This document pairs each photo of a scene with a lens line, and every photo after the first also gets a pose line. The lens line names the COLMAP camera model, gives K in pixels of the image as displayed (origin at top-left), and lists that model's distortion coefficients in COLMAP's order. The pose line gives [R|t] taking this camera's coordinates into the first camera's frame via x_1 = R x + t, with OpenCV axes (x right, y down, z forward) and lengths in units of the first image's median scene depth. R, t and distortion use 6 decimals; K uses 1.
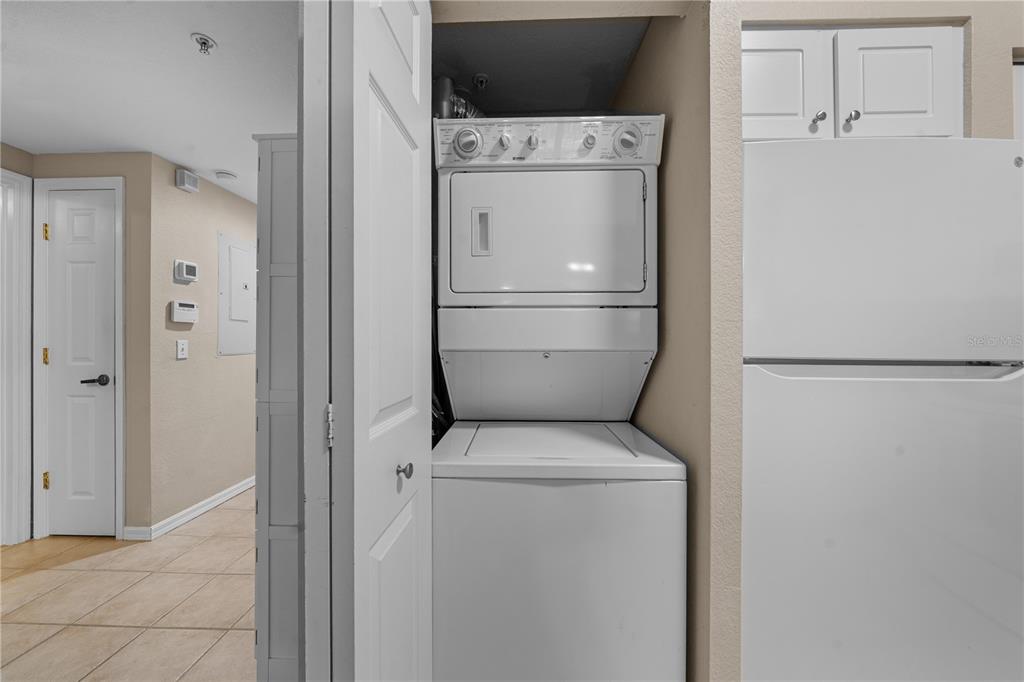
lens RADIAL K [[359.4, 0, 509.8], [0, 359.4, 337.6], [0, 0, 1]] dist [-0.006238, 0.000287]
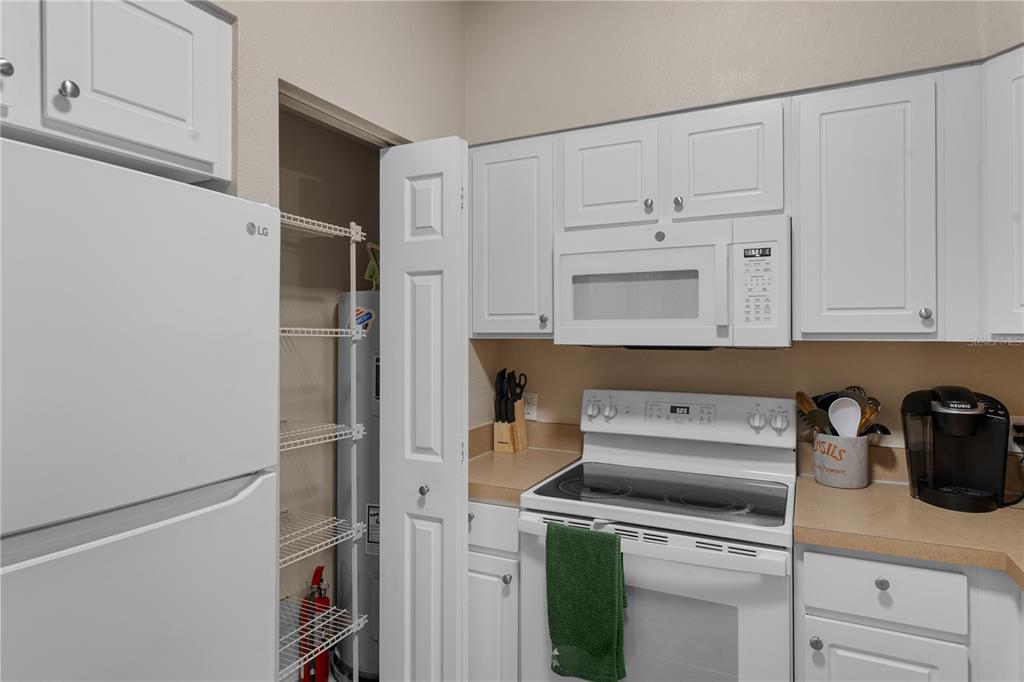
lens RADIAL K [[587.4, 0, 506.0], [0, 587.4, 328.1], [0, 0, 1]] dist [-0.000214, 0.000224]
pose [[0.424510, 0.005850, 0.905404, 0.384987], [-0.002090, 0.999983, -0.005482, -0.217079], [-0.905421, 0.000435, 0.424515, -0.083078]]
